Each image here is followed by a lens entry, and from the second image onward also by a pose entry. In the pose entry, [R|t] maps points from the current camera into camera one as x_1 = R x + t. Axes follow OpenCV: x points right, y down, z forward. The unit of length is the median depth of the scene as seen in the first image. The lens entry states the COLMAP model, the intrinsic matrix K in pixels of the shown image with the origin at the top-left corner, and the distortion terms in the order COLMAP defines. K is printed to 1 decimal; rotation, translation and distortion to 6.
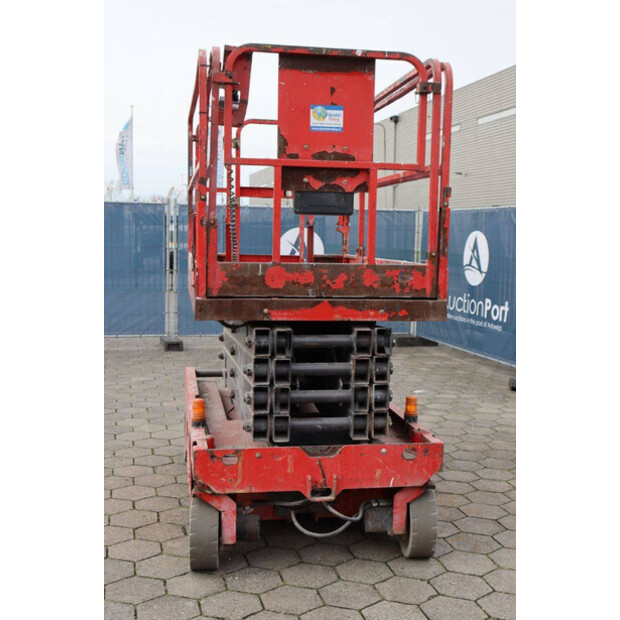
lens RADIAL K [[821.2, 0, 312.7], [0, 821.2, 310.6], [0, 0, 1]] dist [0.057322, 0.000000]
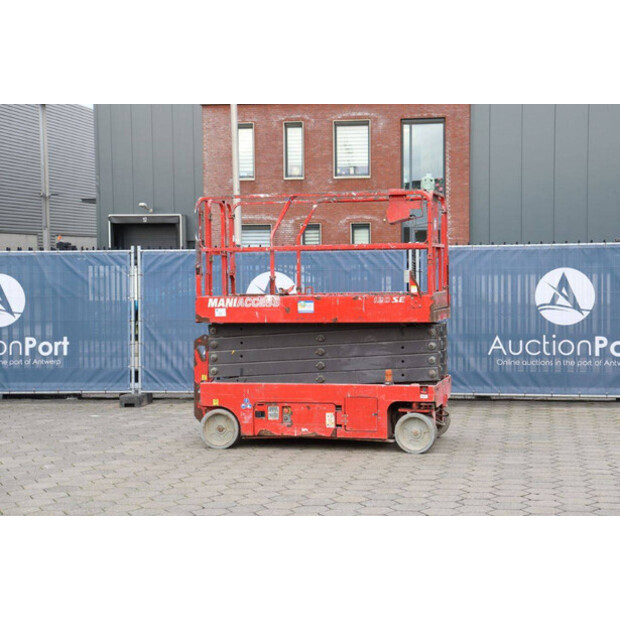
lens RADIAL K [[1267.4, 0, 311.1], [0, 1267.4, 308.0], [0, 0, 1]] dist [0.294530, 0.000000]
pose [[0.388679, -0.053304, 0.919830, -3.065384], [0.104409, 0.994443, 0.013509, -0.095327], [-0.915438, 0.090788, 0.392085, 0.032499]]
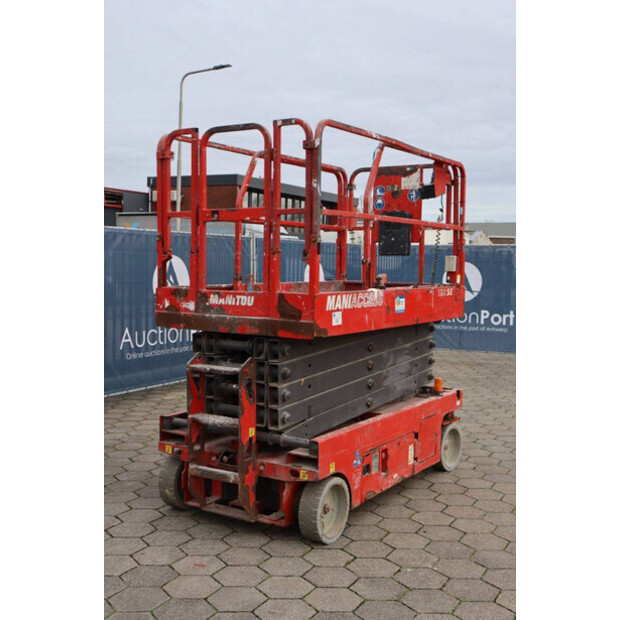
lens RADIAL K [[756.1, 0, 318.2], [0, 756.1, 315.1], [0, 0, 1]] dist [0.012056, 0.000000]
pose [[-0.756374, -0.077754, 0.649502, -0.943126], [0.028684, 0.988013, 0.151682, -0.243740], [-0.653510, 0.133359, -0.745077, 2.357127]]
